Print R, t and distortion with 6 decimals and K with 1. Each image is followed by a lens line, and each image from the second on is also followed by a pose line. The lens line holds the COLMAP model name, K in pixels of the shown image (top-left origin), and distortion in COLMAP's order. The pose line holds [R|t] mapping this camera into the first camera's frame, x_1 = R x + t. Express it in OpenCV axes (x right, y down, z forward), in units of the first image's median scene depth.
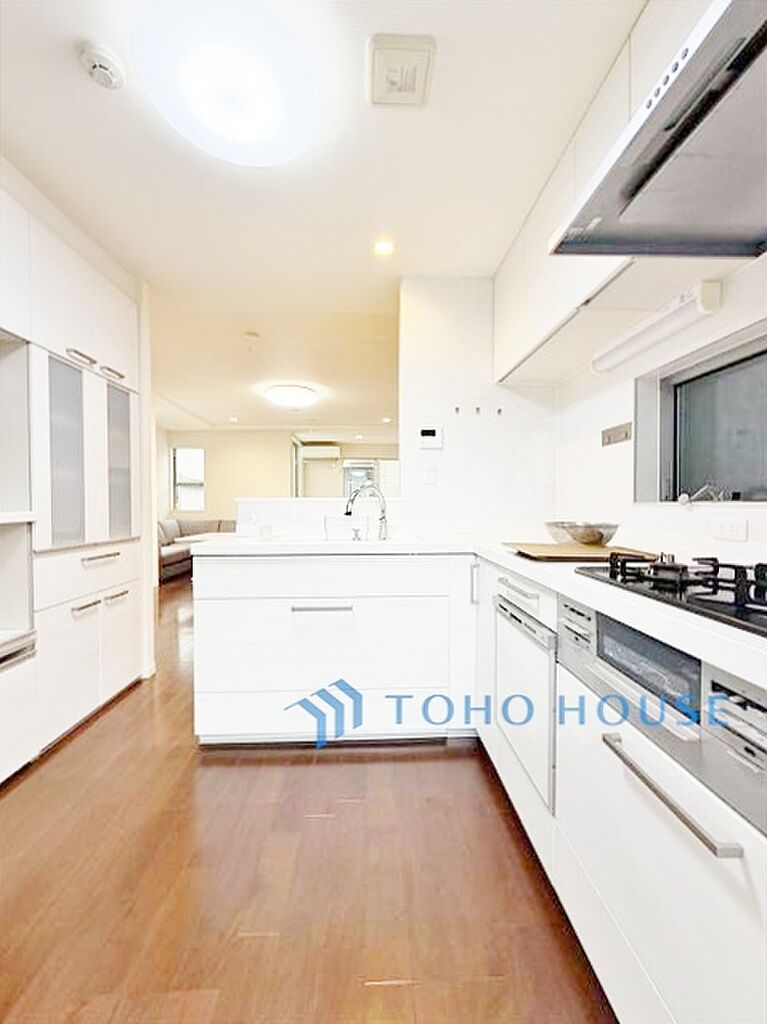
lens RADIAL K [[416.0, 0, 389.0], [0, 416.0, 514.0], [0, 0, 1]] dist [0.003906, -0.001139]
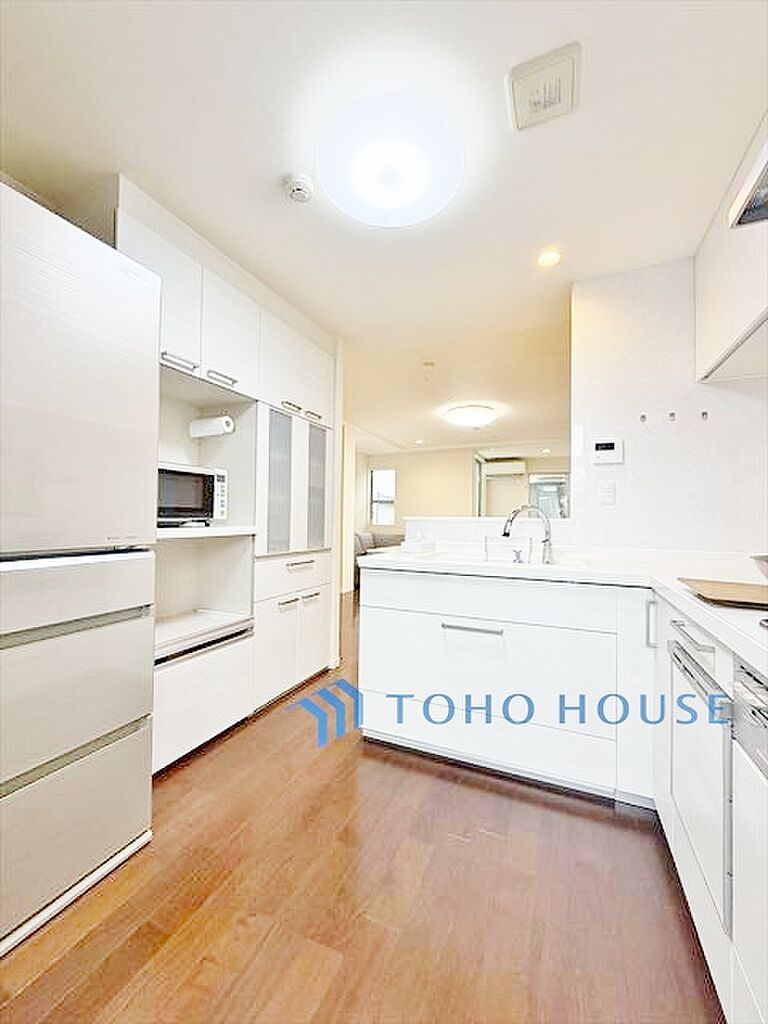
lens RADIAL K [[416.0, 0, 383.4], [0, 416.0, 514.0], [0, 0, 1]] dist [0.003906, -0.001139]
pose [[0.894877, 0.009679, -0.446208, 0.085764], [-0.026349, 0.999167, -0.031170, -0.012350], [0.445535, 0.039651, 0.894386, -0.005392]]
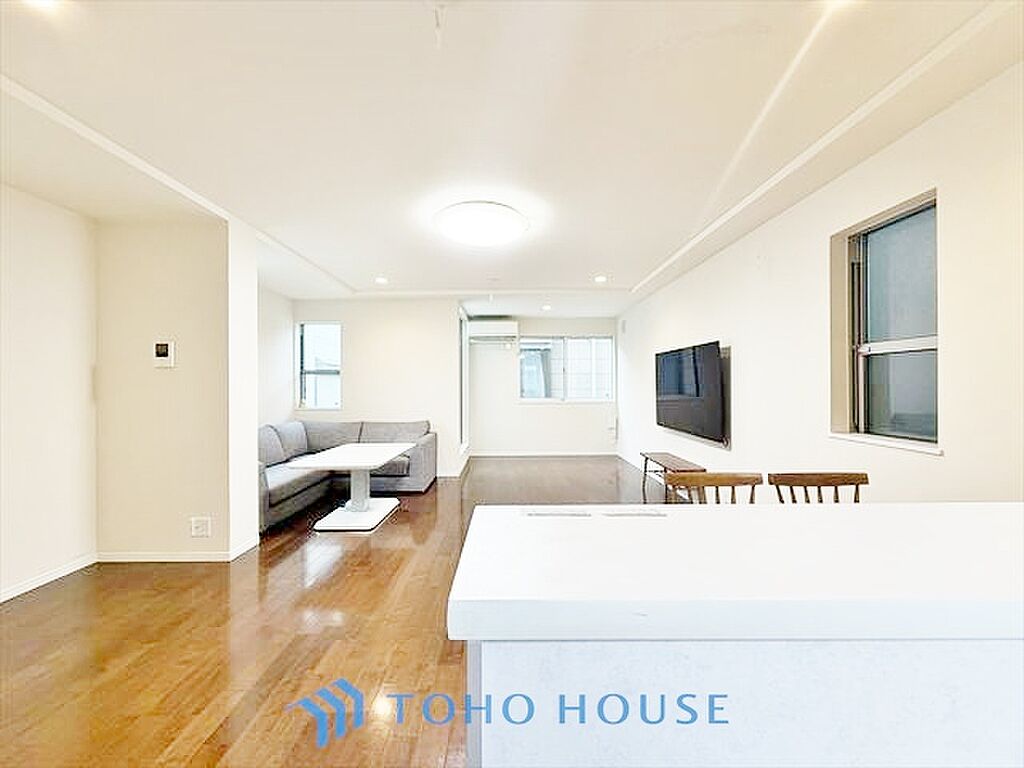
lens RADIAL K [[416.0, 0, 515.9], [0, 416.0, 385.3], [0, 0, 1]] dist [0.003906, -0.001139]
pose [[0.999152, -0.000107, -0.041172, -0.400379], [-0.000753, 0.999782, -0.020876, -0.126957], [0.041166, 0.020889, 0.998934, 1.056045]]
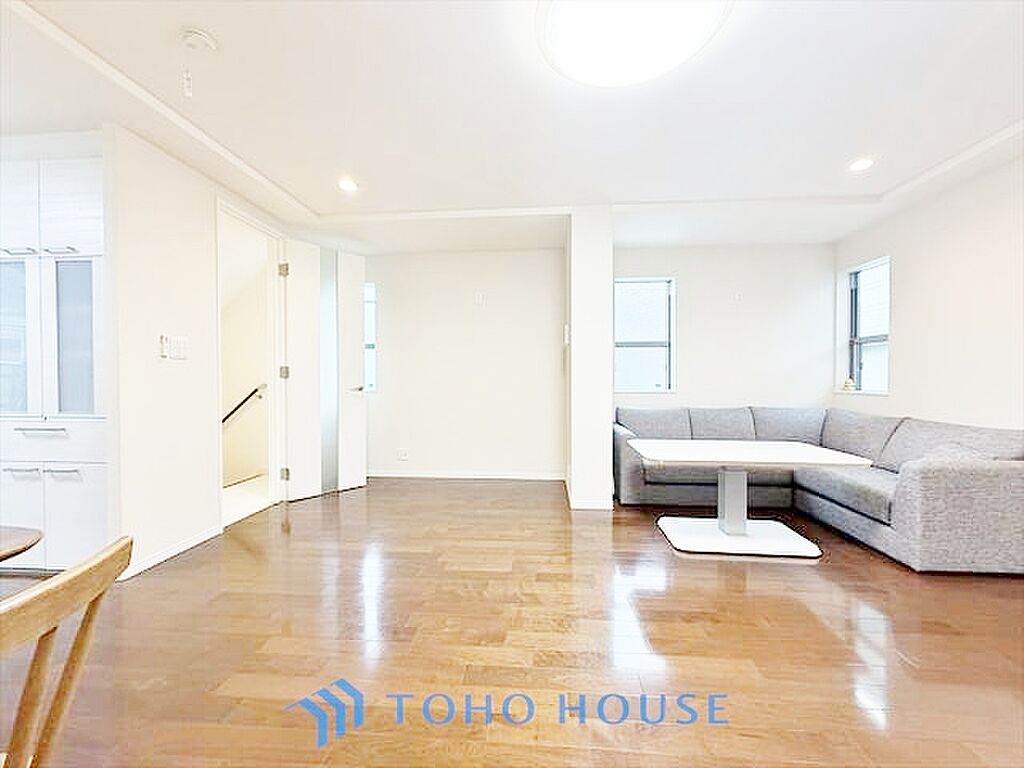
lens RADIAL K [[416.0, 0, 511.5], [0, 416.0, 387.1], [0, 0, 1]] dist [0.003906, -0.001139]
pose [[-0.140543, 0.021159, -0.989848, 0.242634], [-0.020998, 0.999483, 0.024346, -0.071313], [0.989852, 0.024207, -0.140026, 2.472212]]
